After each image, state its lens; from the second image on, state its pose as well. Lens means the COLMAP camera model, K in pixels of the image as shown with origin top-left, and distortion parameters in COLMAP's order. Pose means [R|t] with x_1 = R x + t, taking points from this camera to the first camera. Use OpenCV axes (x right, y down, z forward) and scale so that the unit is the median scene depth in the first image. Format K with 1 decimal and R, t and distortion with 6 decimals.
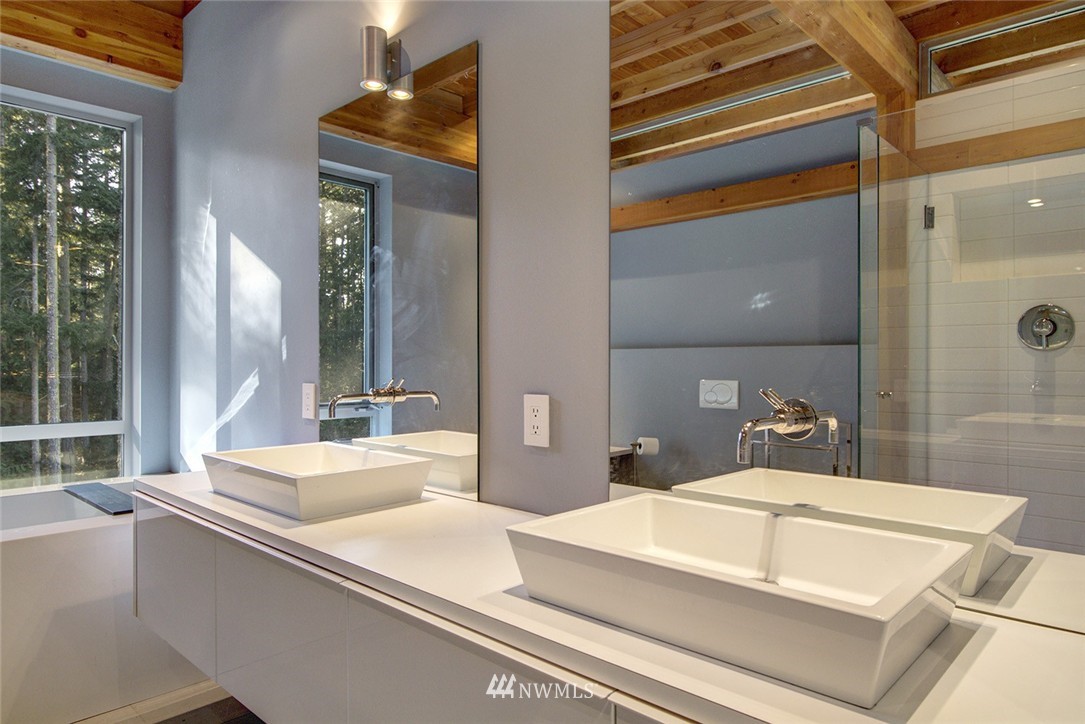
lens RADIAL K [[678.4, 0, 541.3], [0, 678.4, 362.0], [0, 0, 1]] dist [-0.001549, -0.000313]
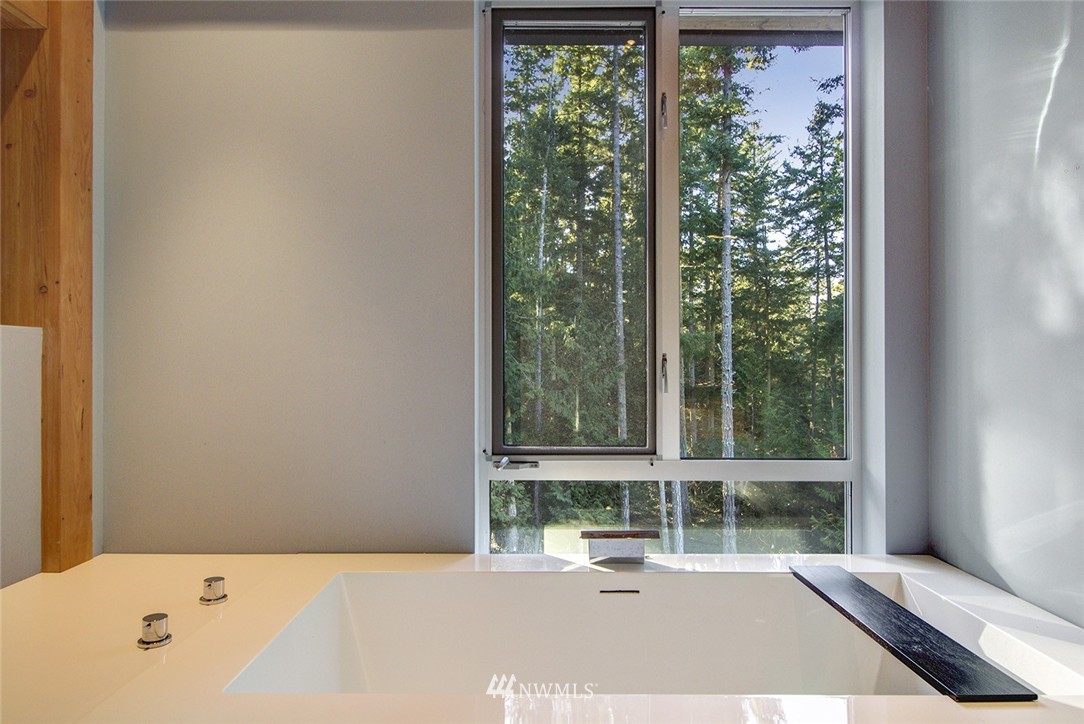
lens RADIAL K [[677.8, 0, 540.8], [0, 677.8, 362.0], [0, 0, 1]] dist [-0.001549, -0.000313]
pose [[0.693100, -0.006094, -0.720816, -0.348079], [-0.001026, 0.999955, -0.009441, -0.004769], [0.720841, 0.007283, 0.693062, 0.326392]]
